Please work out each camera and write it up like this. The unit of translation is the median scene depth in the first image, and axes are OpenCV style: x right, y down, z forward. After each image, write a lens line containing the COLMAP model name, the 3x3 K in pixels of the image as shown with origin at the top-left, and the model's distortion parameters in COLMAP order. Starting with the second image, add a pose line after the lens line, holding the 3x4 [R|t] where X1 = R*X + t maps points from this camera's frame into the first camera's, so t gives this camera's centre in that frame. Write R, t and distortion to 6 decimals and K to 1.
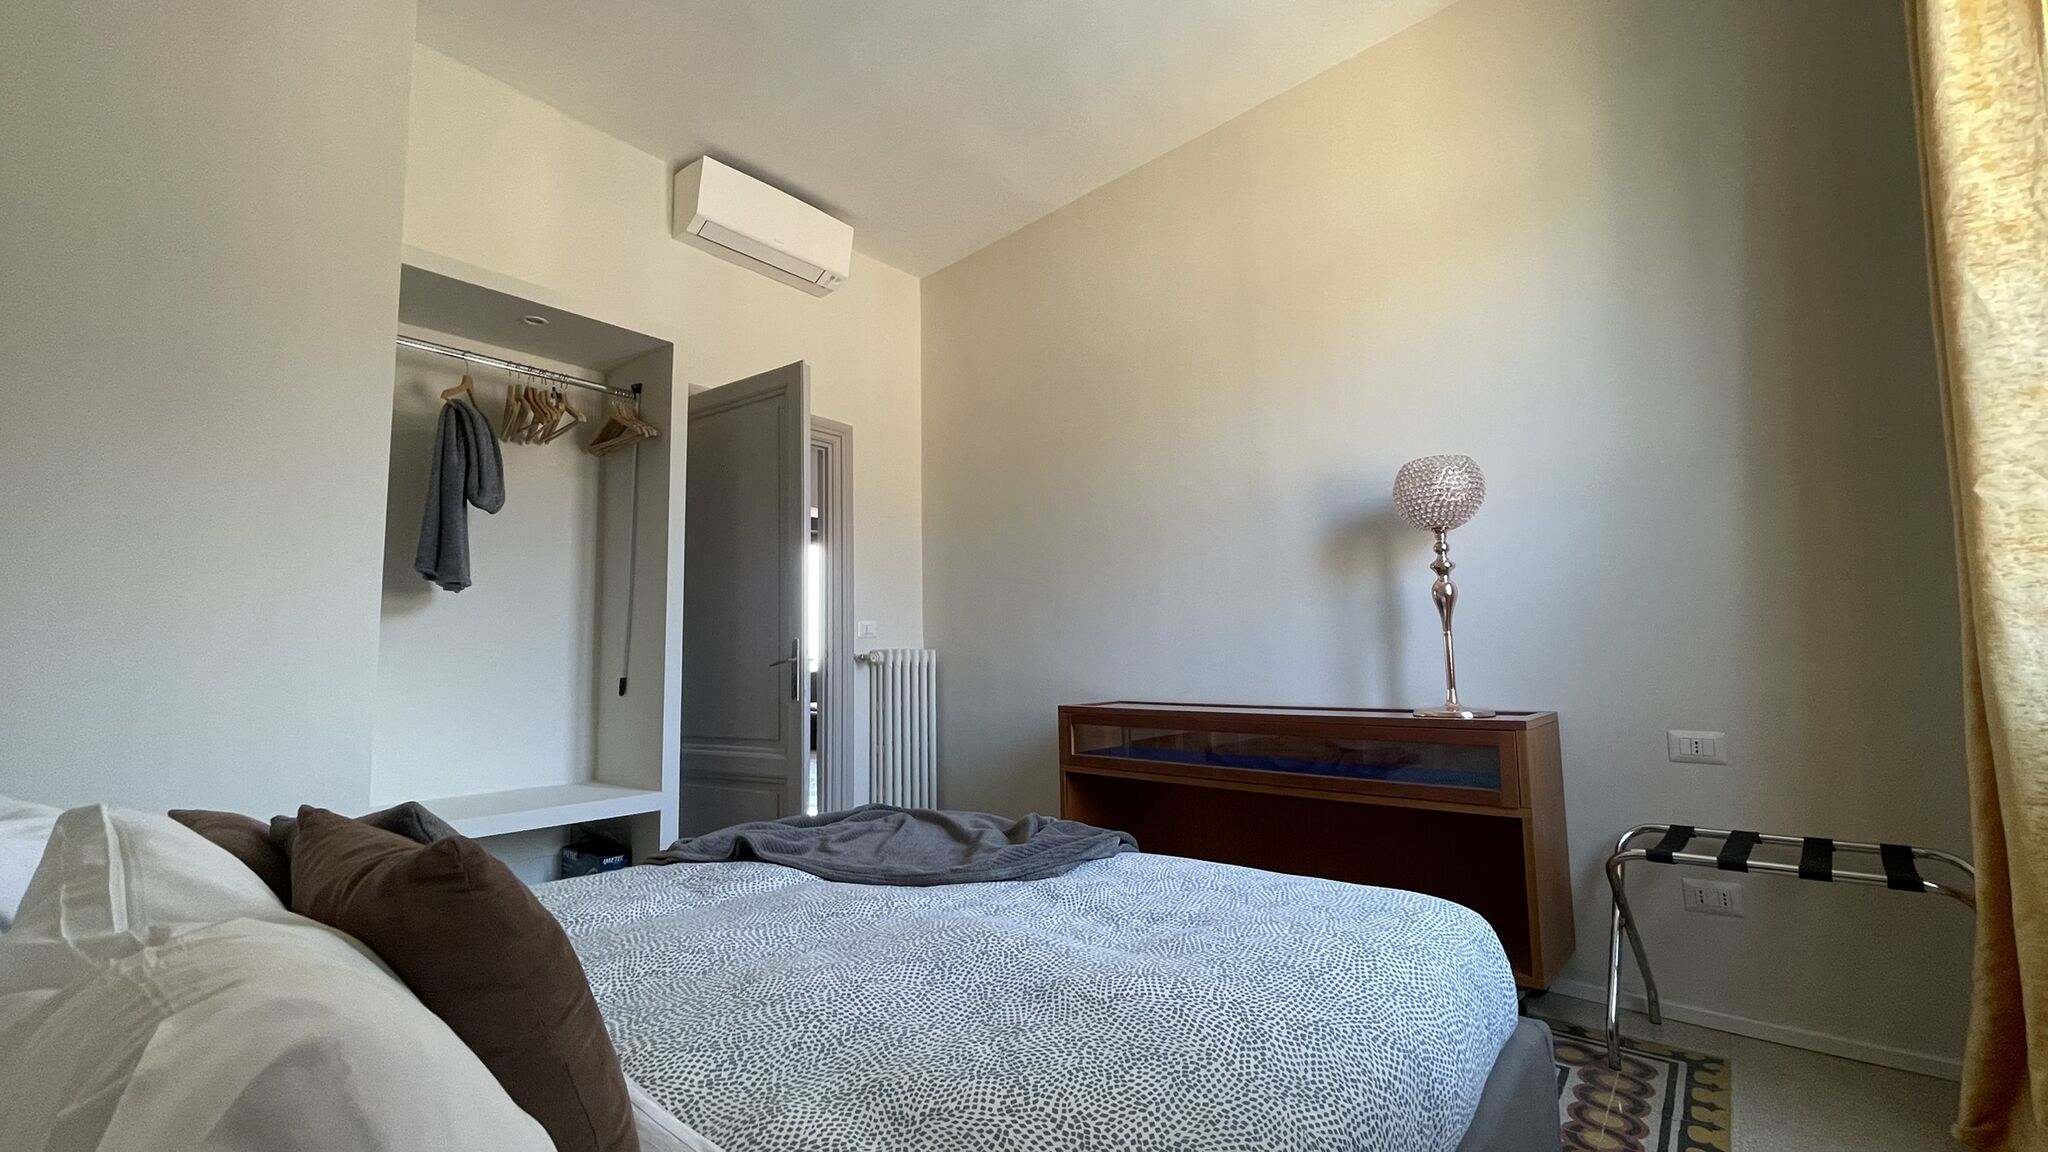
lens RADIAL K [[845.8, 0, 1024.0], [0, 845.8, 576.0], [0, 0, 1]] dist [0.007856, -0.000251]
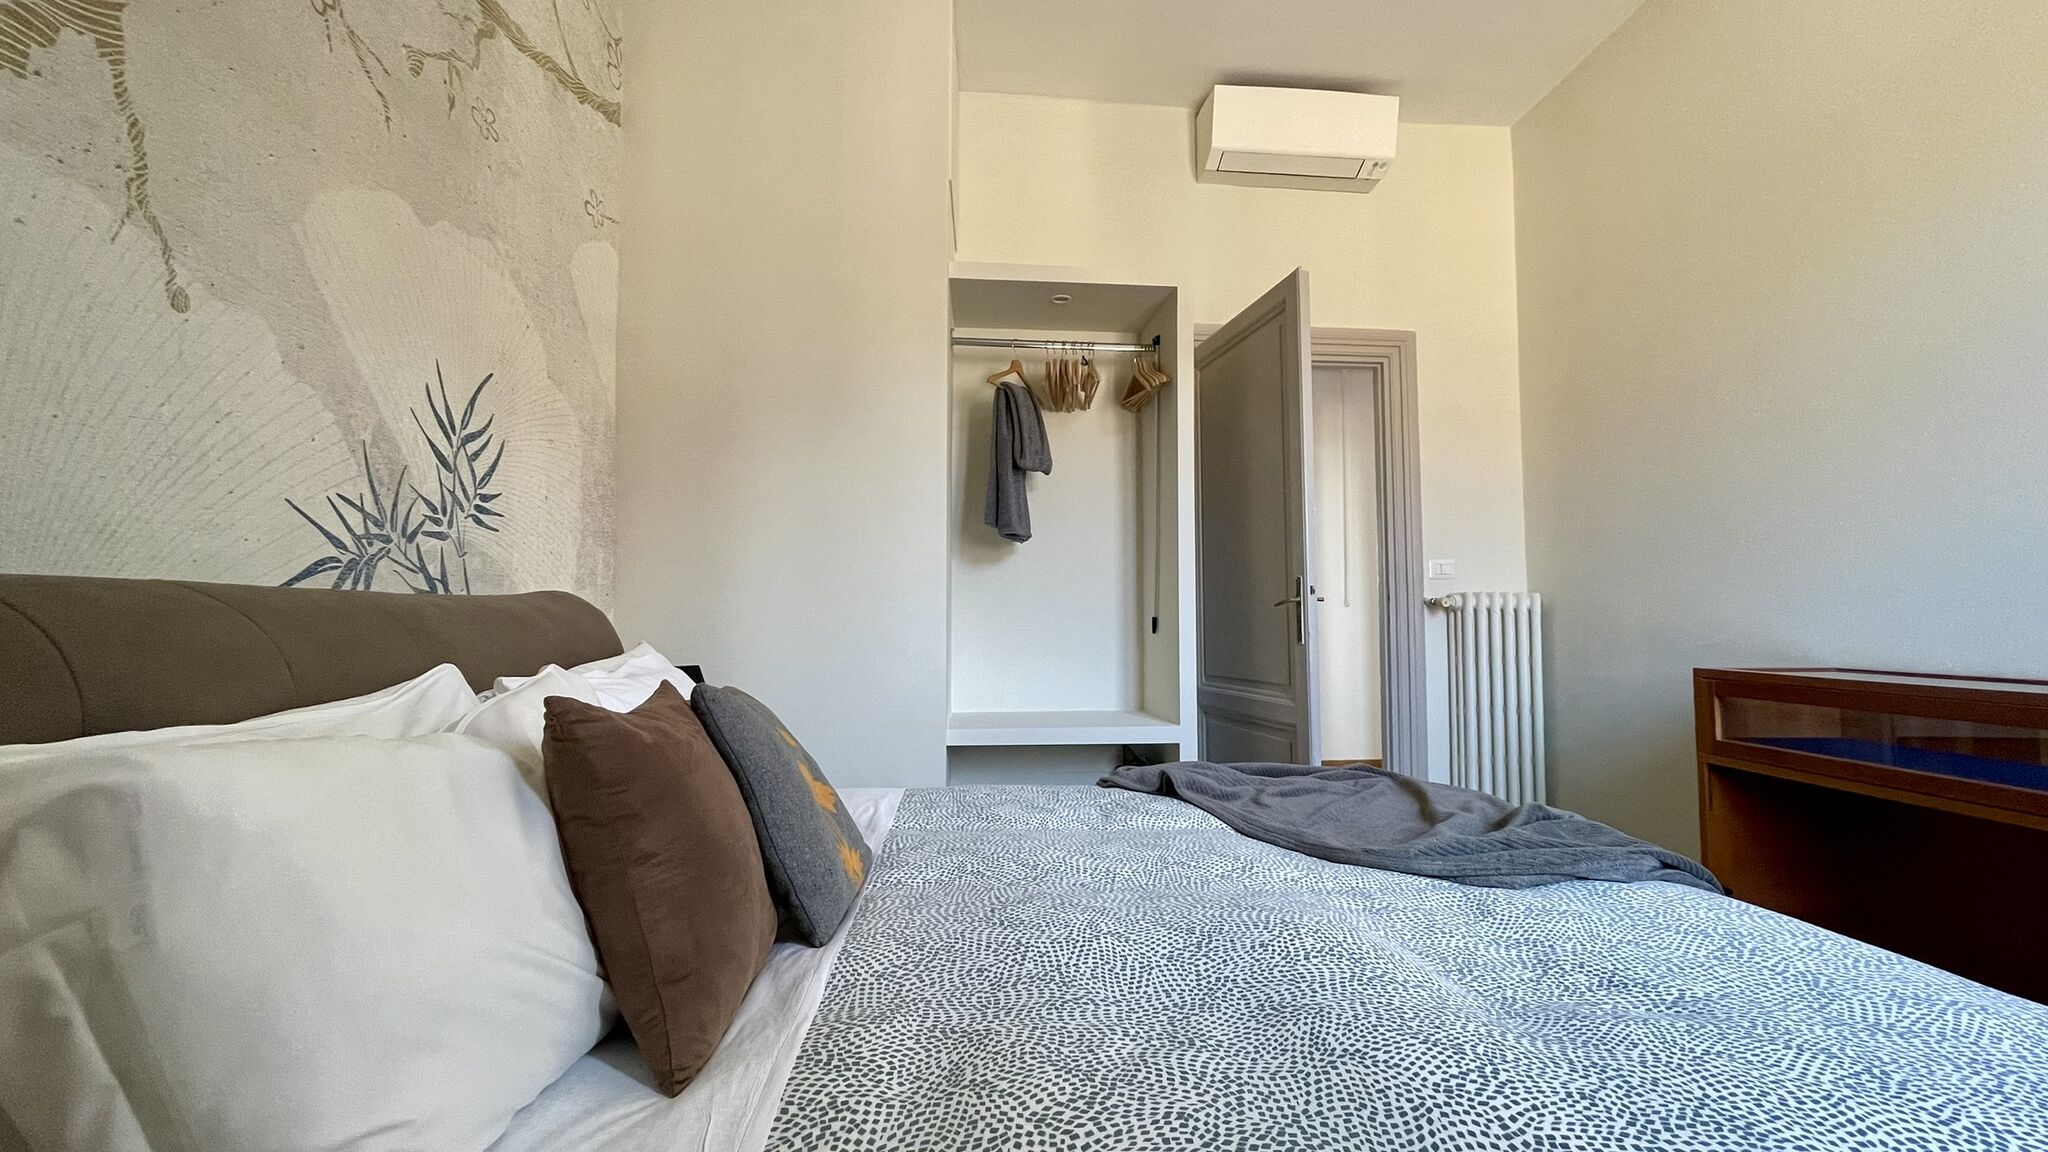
lens RADIAL K [[845.8, 0, 1024.0], [0, 845.8, 576.0], [0, 0, 1]] dist [0.007856, -0.000251]
pose [[0.707685, -0.020715, -0.706224, 0.165411], [0.057558, 0.997938, 0.028405, 0.030213], [0.704180, -0.060751, 0.707418, 0.139751]]
